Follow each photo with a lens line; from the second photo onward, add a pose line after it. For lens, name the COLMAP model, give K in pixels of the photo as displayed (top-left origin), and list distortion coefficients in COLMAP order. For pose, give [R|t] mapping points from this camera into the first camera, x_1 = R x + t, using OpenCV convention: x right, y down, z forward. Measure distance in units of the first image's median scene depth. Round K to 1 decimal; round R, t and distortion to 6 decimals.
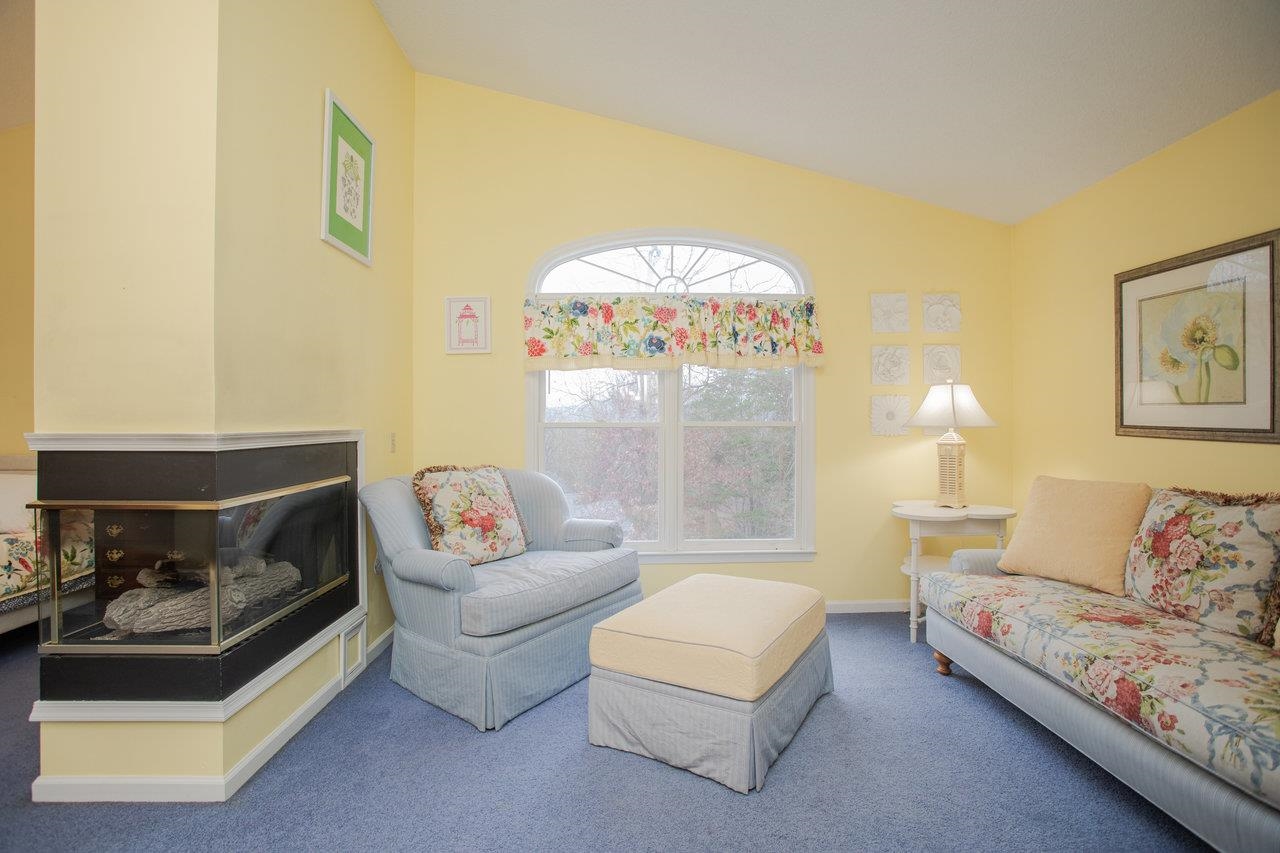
lens RADIAL K [[615.4, 0, 637.7], [0, 615.4, 426.9], [0, 0, 1]] dist [-0.076769, 0.032760]
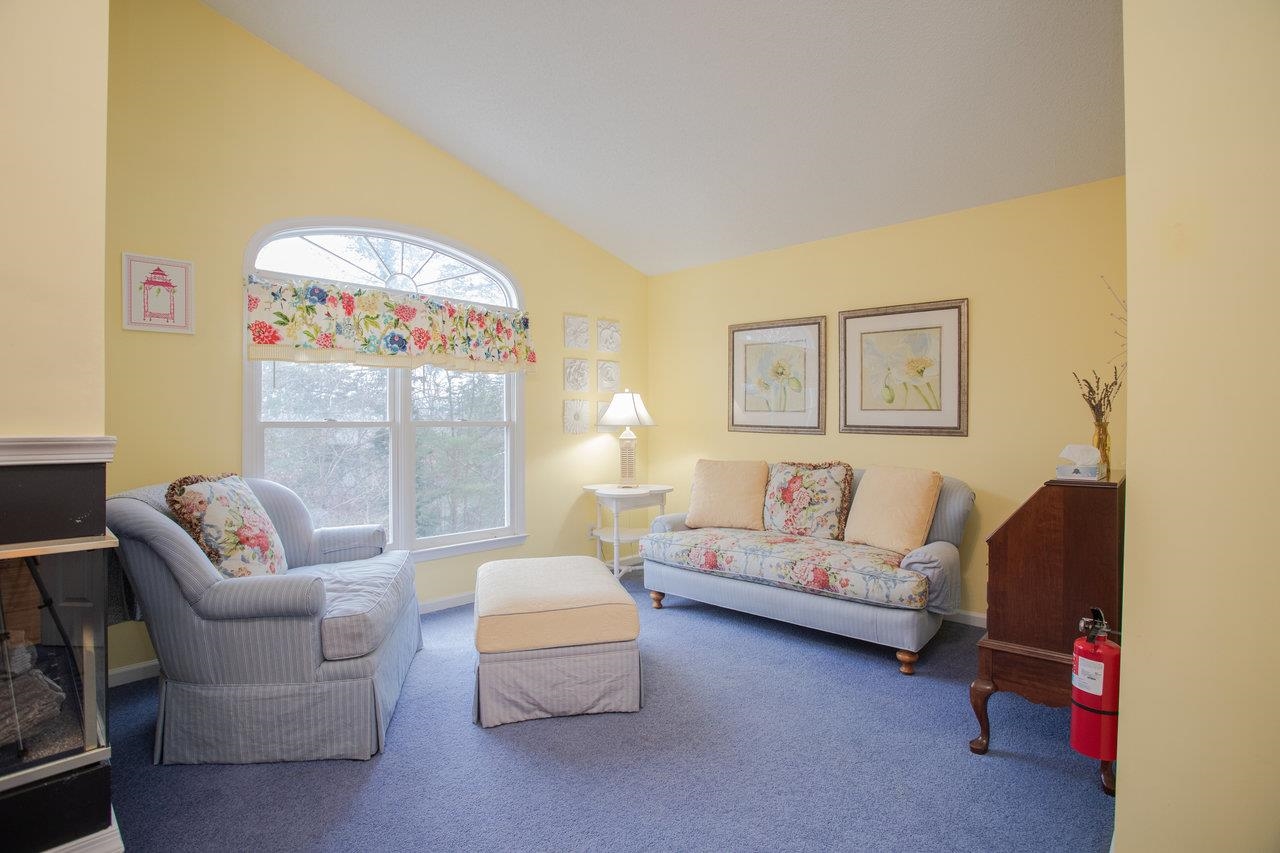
lens RADIAL K [[615.4, 0, 637.7], [0, 615.4, 426.9], [0, 0, 1]] dist [-0.076769, 0.032760]
pose [[0.703275, -0.002658, 0.710913, -0.414748], [0.003098, 0.999995, 0.000673, 0.001244], [-0.710911, 0.001729, 0.703280, 0.048515]]
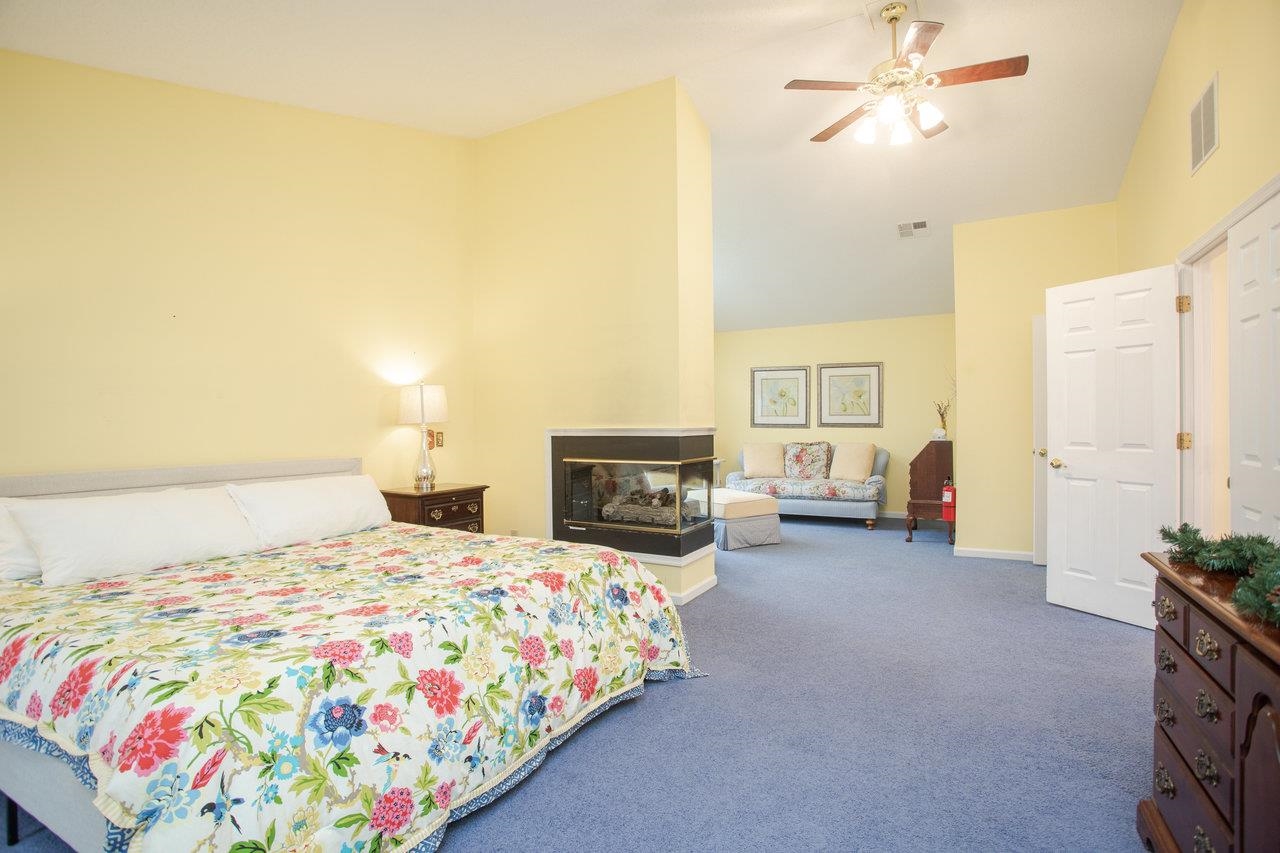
lens RADIAL K [[615.4, 0, 637.7], [0, 615.4, 426.9], [0, 0, 1]] dist [-0.076769, 0.032760]
pose [[0.514836, -0.008811, 0.857244, -1.606520], [0.015525, 0.999879, 0.000954, 0.001335], [-0.857148, 0.012817, 0.514910, 0.002634]]
